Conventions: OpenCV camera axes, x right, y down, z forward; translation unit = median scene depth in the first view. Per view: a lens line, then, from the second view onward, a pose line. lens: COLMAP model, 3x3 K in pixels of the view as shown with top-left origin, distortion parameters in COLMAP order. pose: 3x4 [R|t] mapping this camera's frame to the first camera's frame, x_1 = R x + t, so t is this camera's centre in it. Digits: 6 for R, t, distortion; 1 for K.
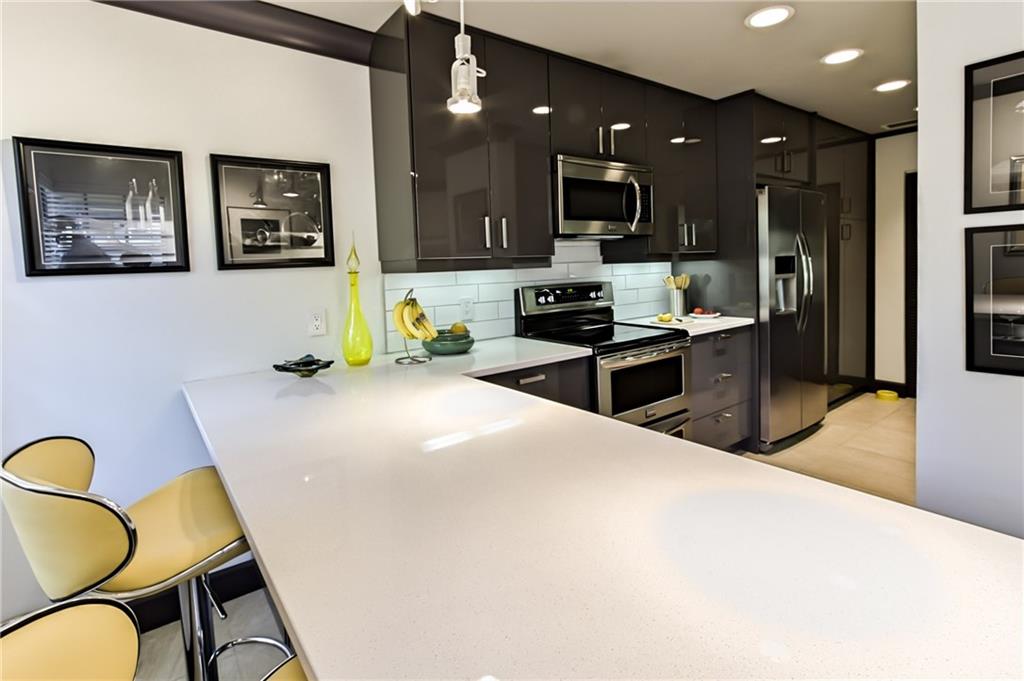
lens RADIAL K [[495.0, 0, 513.2], [0, 495.0, 287.3], [0, 0, 1]] dist [-0.001888, 0.000560]
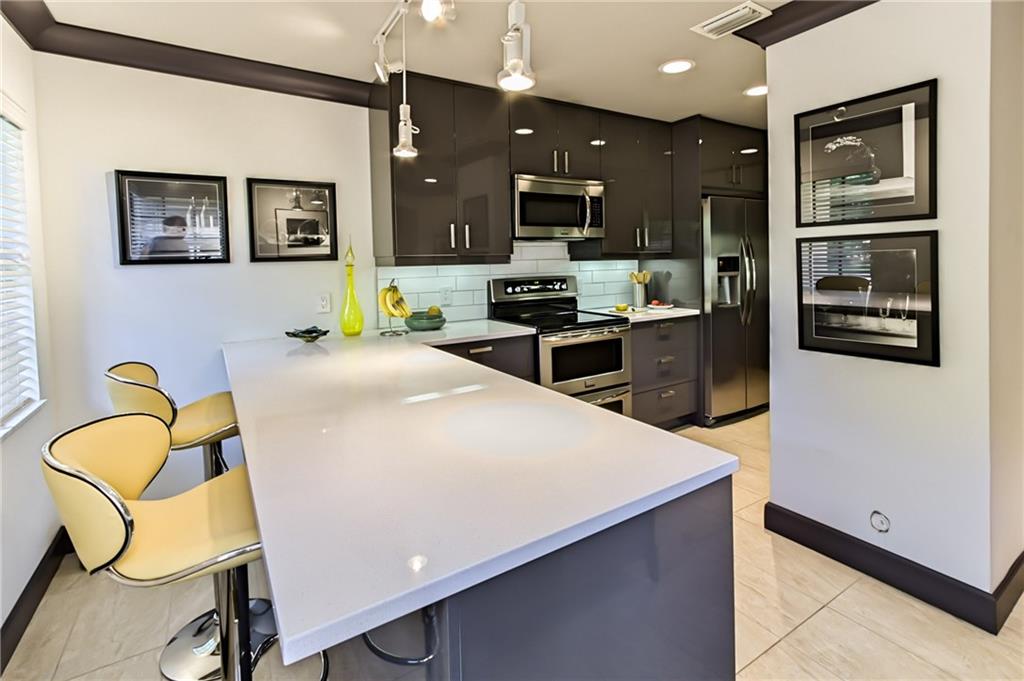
lens RADIAL K [[483.9, 0, 521.1], [0, 483.9, 272.0], [0, 0, 1]] dist [-0.001429, -0.000059]
pose [[0.996878, 0.016250, -0.077265, 0.186591], [-0.017727, 0.999672, -0.018472, 0.002706], [0.076939, 0.019784, 0.996839, -0.202179]]
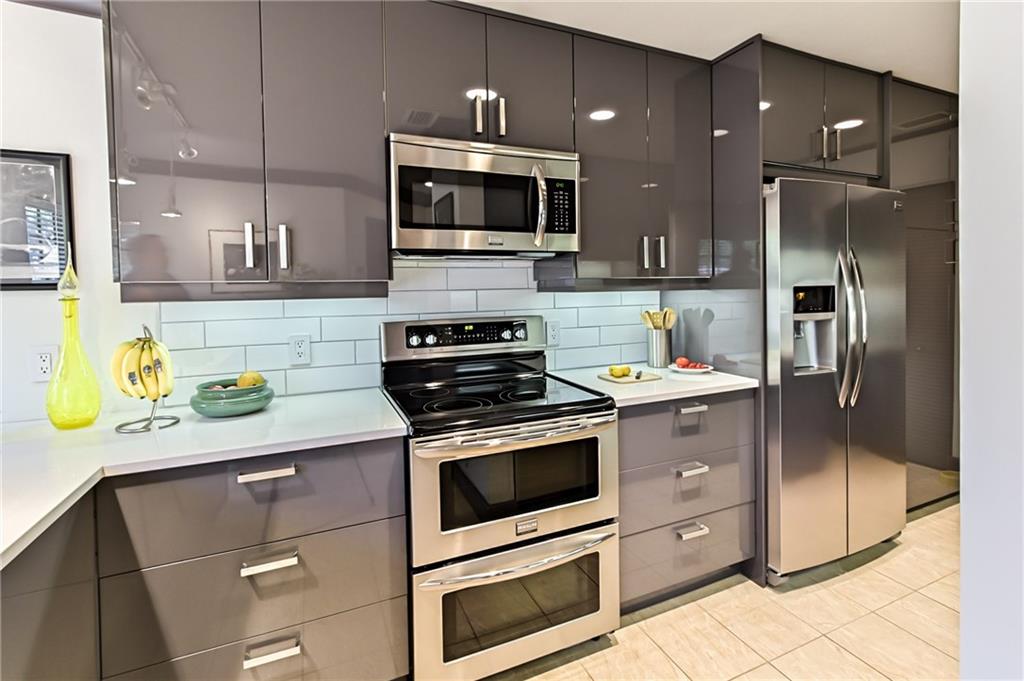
lens RADIAL K [[475.4, 0, 520.2], [0, 475.4, 296.0], [0, 0, 1]] dist [0.001221, 0.000475]
pose [[0.974452, 0.022955, -0.223421, 0.380811], [-0.028528, 0.999356, -0.021751, -0.030596], [0.222778, 0.027569, 0.974479, 0.370960]]
